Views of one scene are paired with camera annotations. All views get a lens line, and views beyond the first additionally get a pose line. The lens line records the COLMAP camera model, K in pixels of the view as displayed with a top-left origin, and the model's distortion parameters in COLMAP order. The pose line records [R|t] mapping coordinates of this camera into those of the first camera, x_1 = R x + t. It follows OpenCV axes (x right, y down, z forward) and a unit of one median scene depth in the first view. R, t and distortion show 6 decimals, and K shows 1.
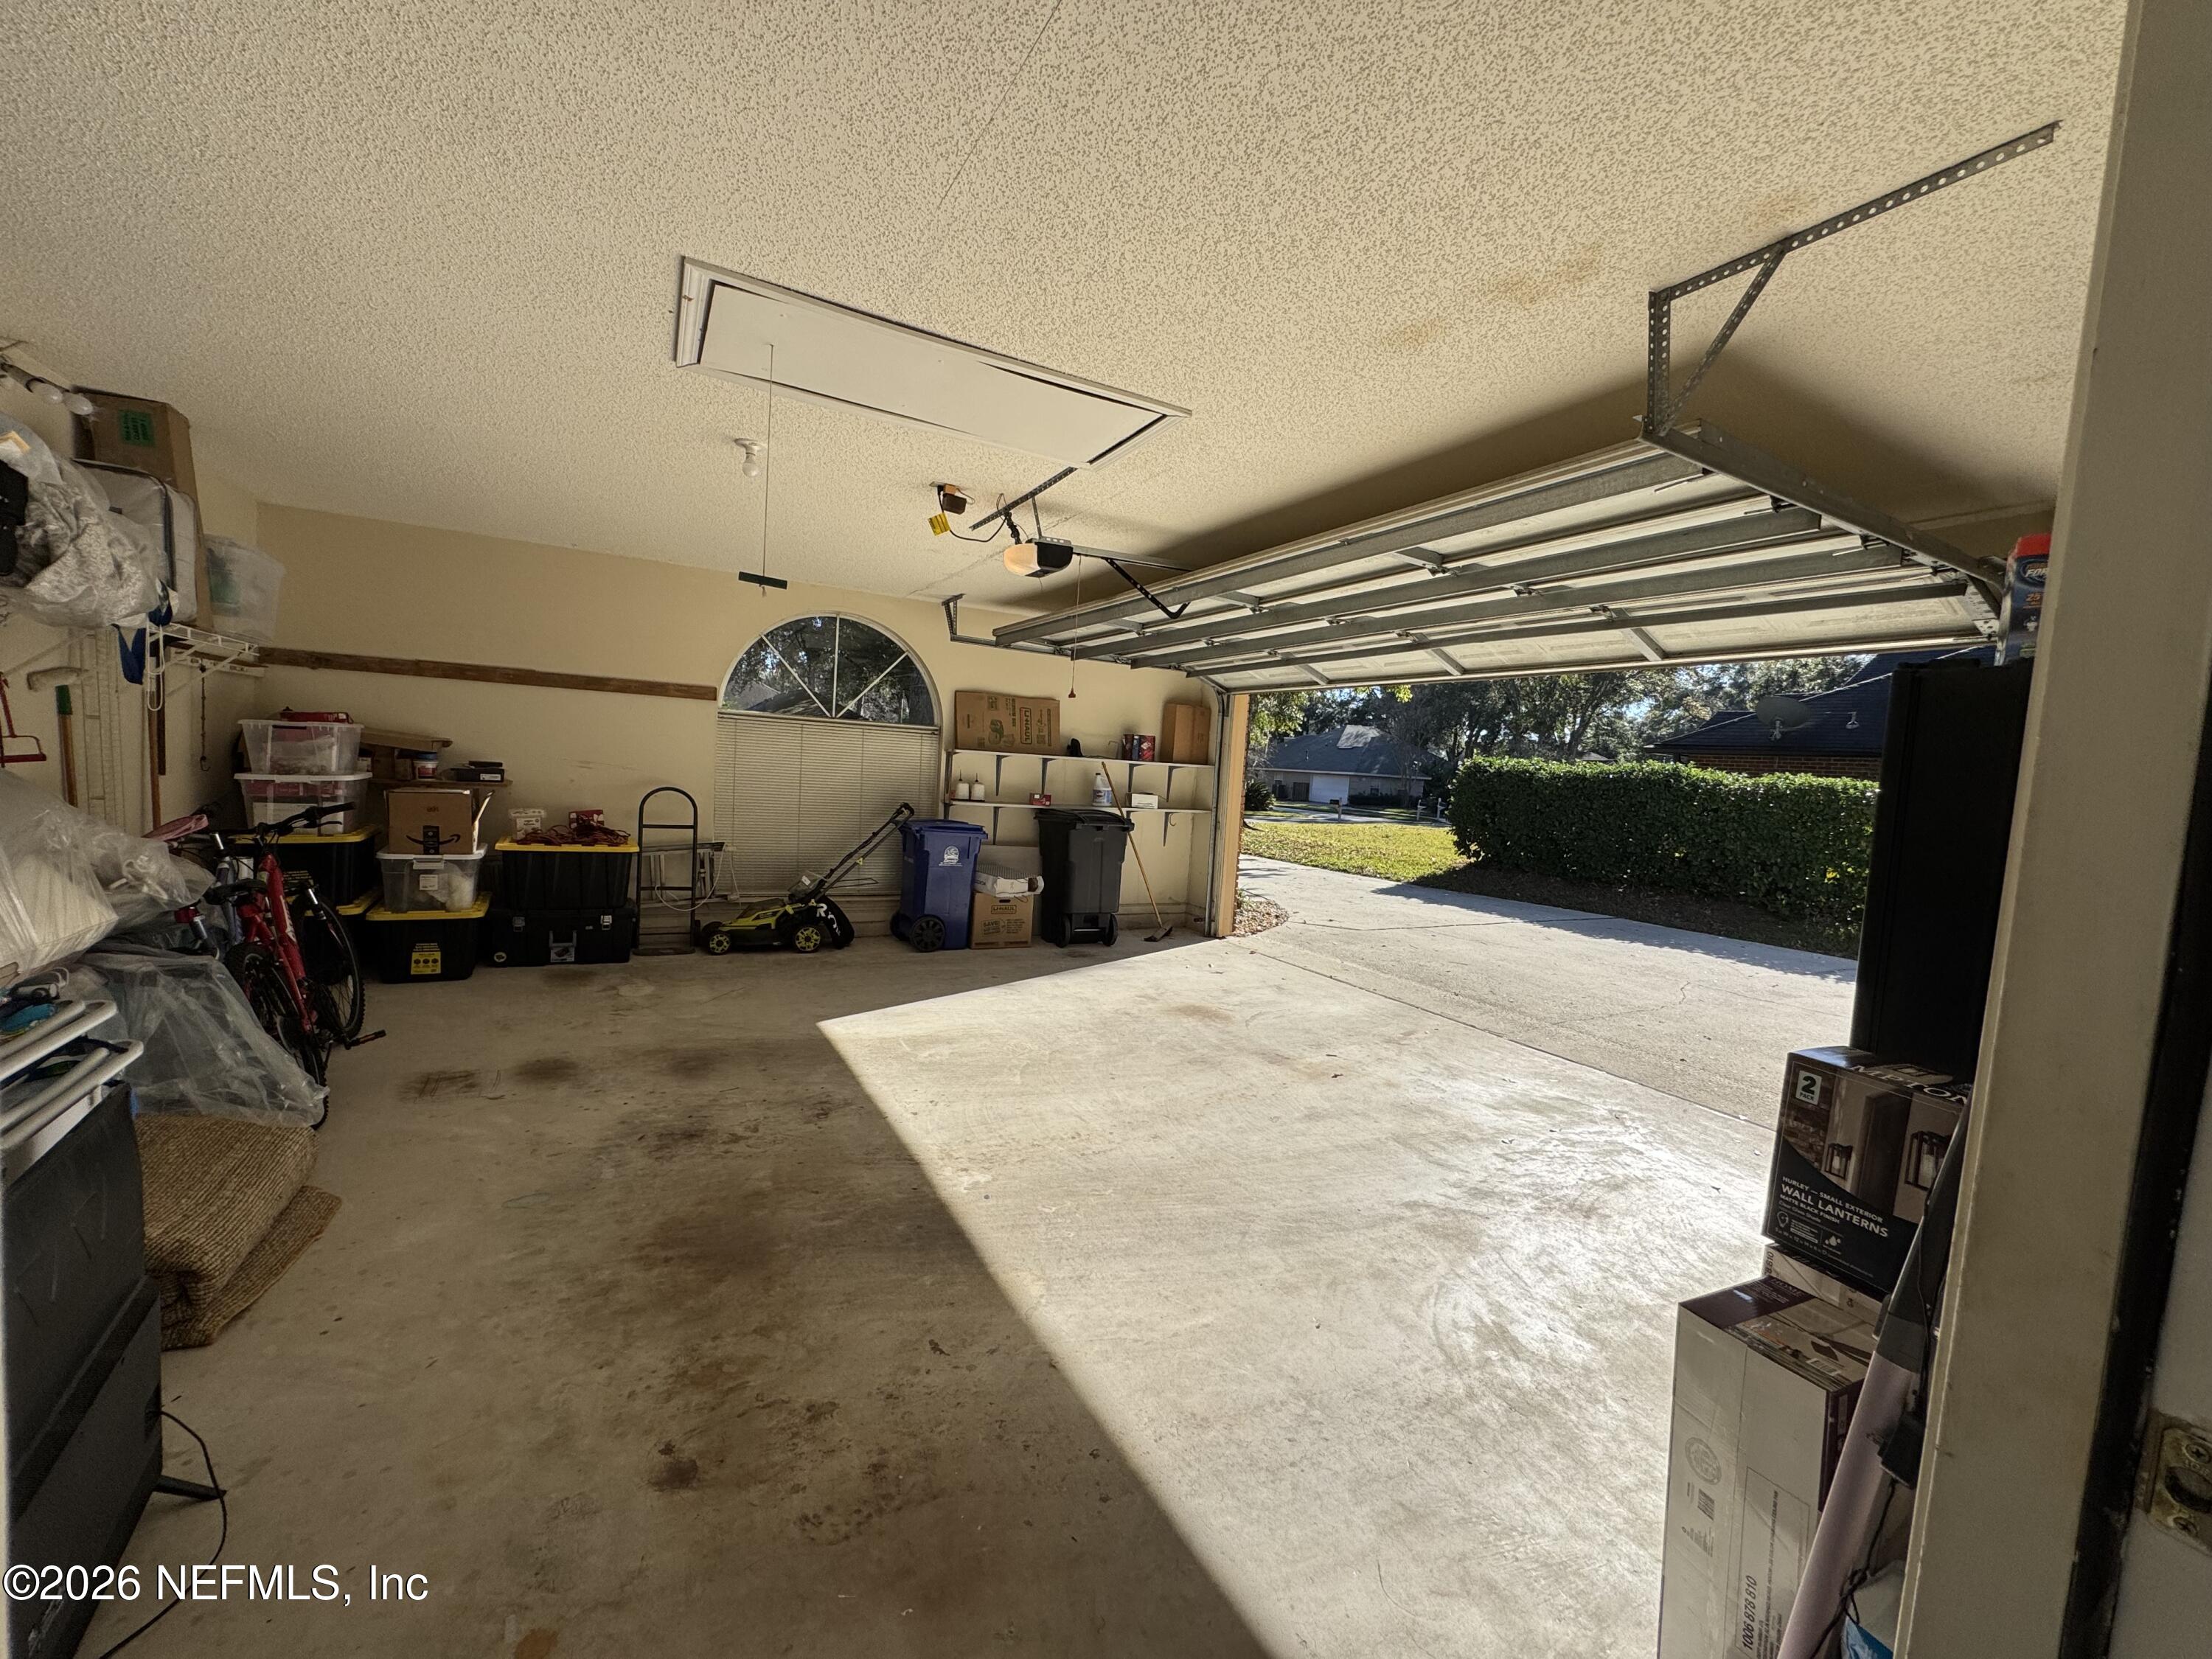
lens RADIAL K [[878.0, 0, 1101.9], [0, 878.0, 830.9], [0, 0, 1]] dist [-0.007016, 0.000246]
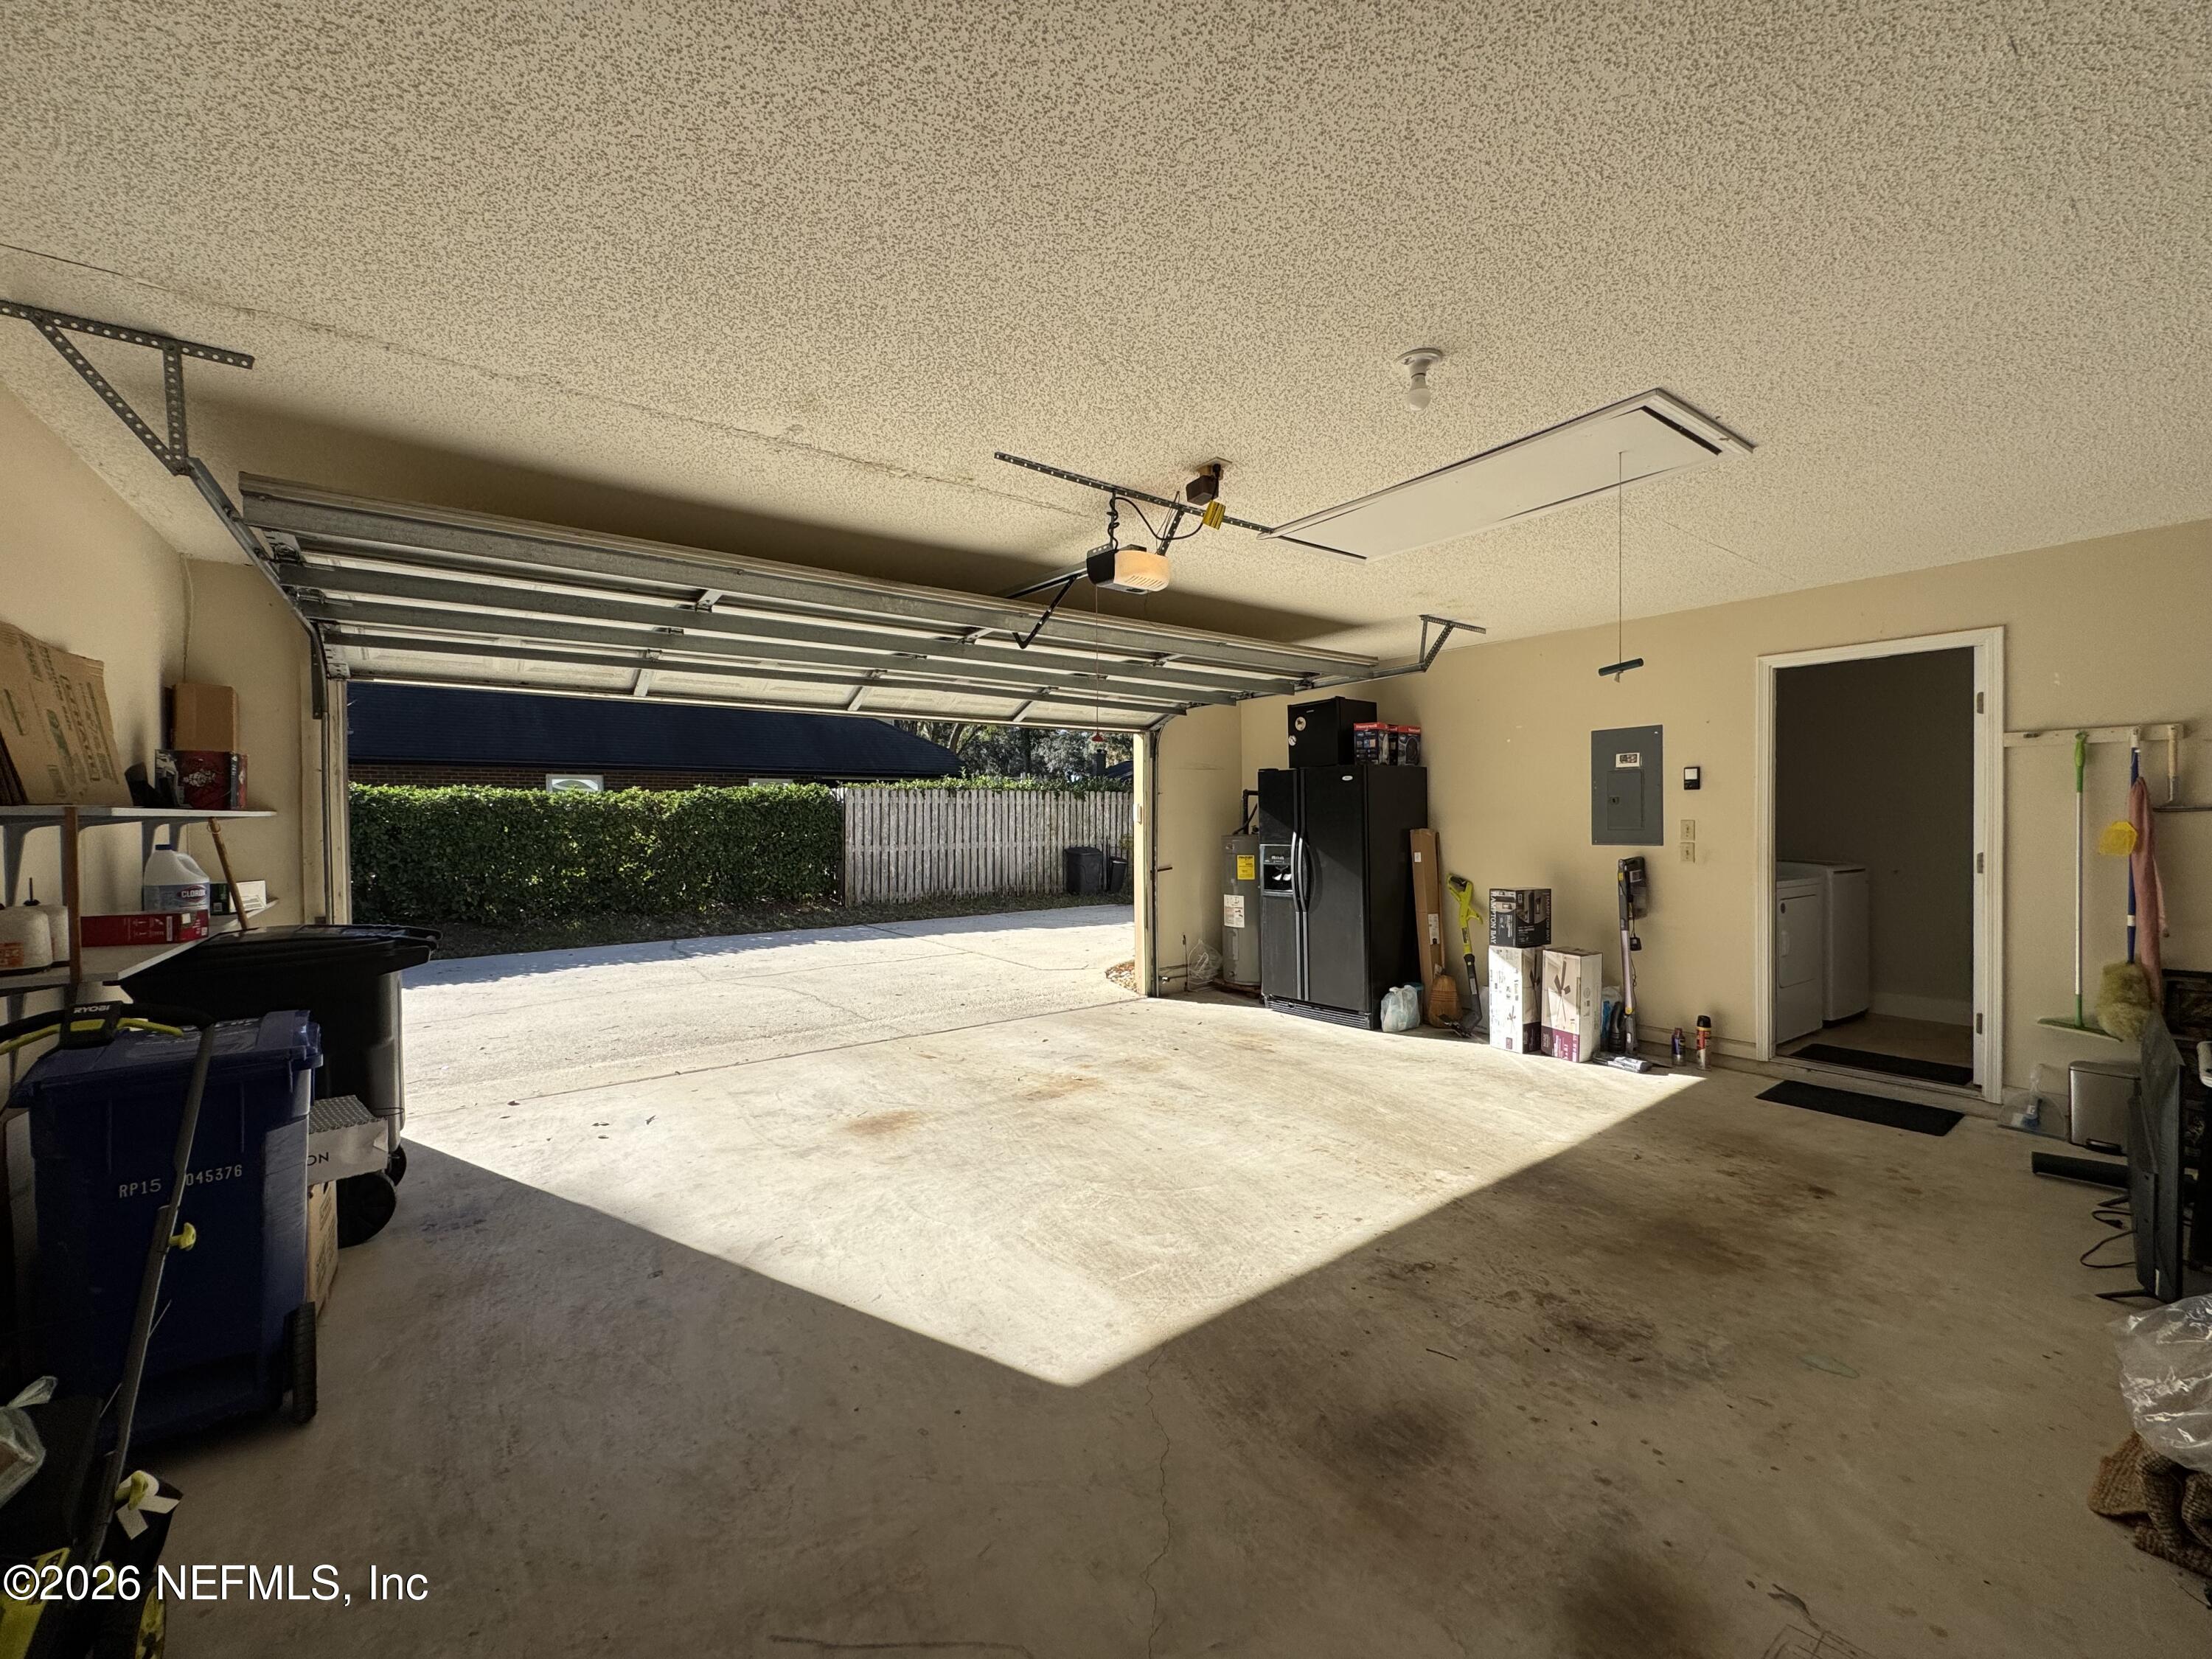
lens RADIAL K [[878.0, 0, 1102.5], [0, 878.0, 822.6], [0, 0, 1]] dist [-0.007016, 0.000246]
pose [[-0.133189, -0.070945, 0.988548, -0.967926], [0.071329, 0.994162, 0.080959, -0.162836], [-0.988520, 0.081295, -0.127351, 1.250081]]
